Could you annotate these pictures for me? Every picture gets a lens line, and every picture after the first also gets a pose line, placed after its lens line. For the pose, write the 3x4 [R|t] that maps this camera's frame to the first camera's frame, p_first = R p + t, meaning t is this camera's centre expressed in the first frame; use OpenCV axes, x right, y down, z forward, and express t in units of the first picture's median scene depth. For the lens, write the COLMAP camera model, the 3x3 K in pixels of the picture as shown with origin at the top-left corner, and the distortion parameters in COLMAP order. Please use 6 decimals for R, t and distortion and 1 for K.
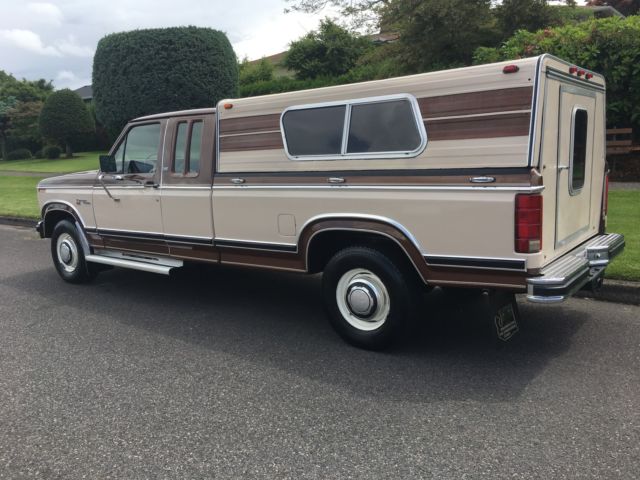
lens RADIAL K [[561.0, 0, 313.6], [0, 561.0, 240.5], [0, 0, 1]] dist [0.044624, 0.001518]
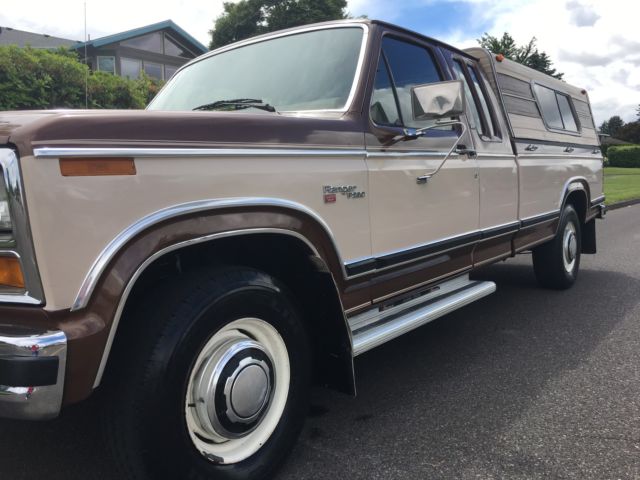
lens RADIAL K [[545.1, 0, 323.1], [0, 545.1, 235.2], [0, 0, 1]] dist [0.051940, -0.056120]
pose [[-0.008025, -0.056510, 0.998370, -1.165871], [0.193092, 0.979524, 0.056995, -0.099451], [-0.981148, 0.193235, 0.003051, 1.570799]]
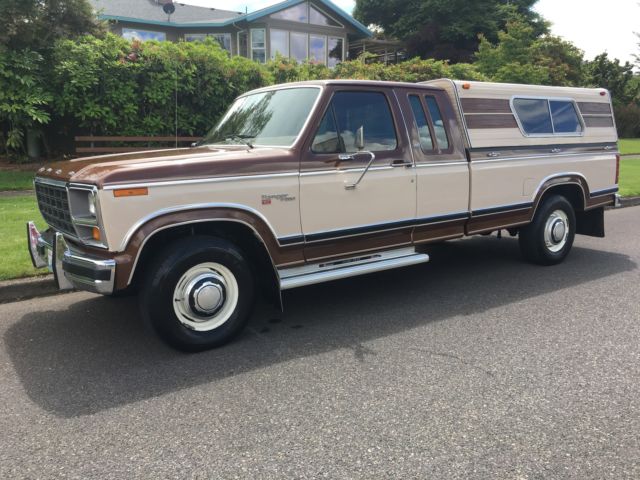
lens RADIAL K [[545.1, 0, 322.4], [0, 545.1, 238.5], [0, 0, 1]] dist [0.051940, -0.056120]
pose [[0.268745, -0.132256, 0.954088, -1.527082], [0.158192, 0.983139, 0.091723, -0.111572], [-0.950132, 0.126279, 0.285136, 1.207273]]
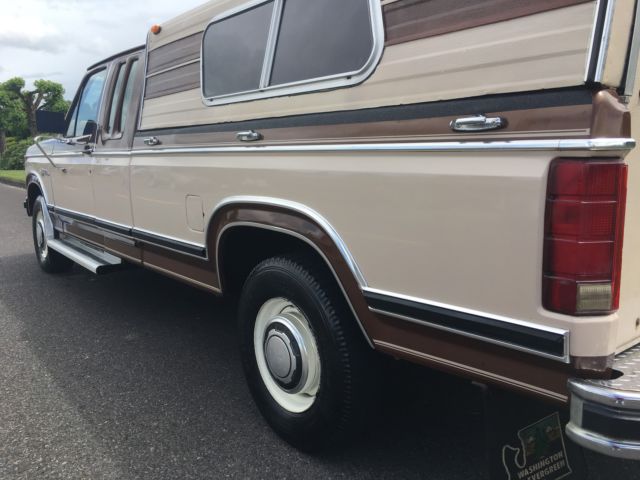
lens RADIAL K [[556.7, 0, 314.1], [0, 556.7, 235.1], [0, 0, 1]] dist [0.041038, -0.028508]
pose [[0.969654, 0.064954, -0.235697, 0.241409], [-0.064526, 0.997870, 0.009536, -0.019200], [0.235814, 0.005962, 0.971780, 0.484720]]
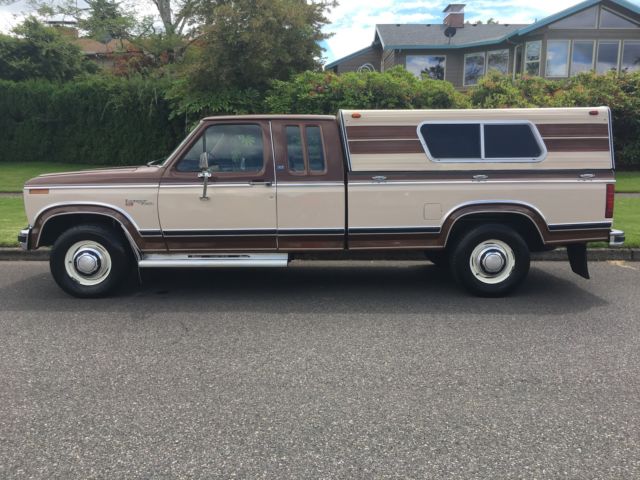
lens RADIAL K [[545.1, 0, 318.0], [0, 545.1, 243.3], [0, 0, 1]] dist [0.051940, -0.056120]
pose [[0.772845, -0.056870, 0.632041, -1.153146], [0.071749, 0.997421, 0.002013, 0.025884], [-0.630526, 0.043792, 0.774932, 0.206811]]
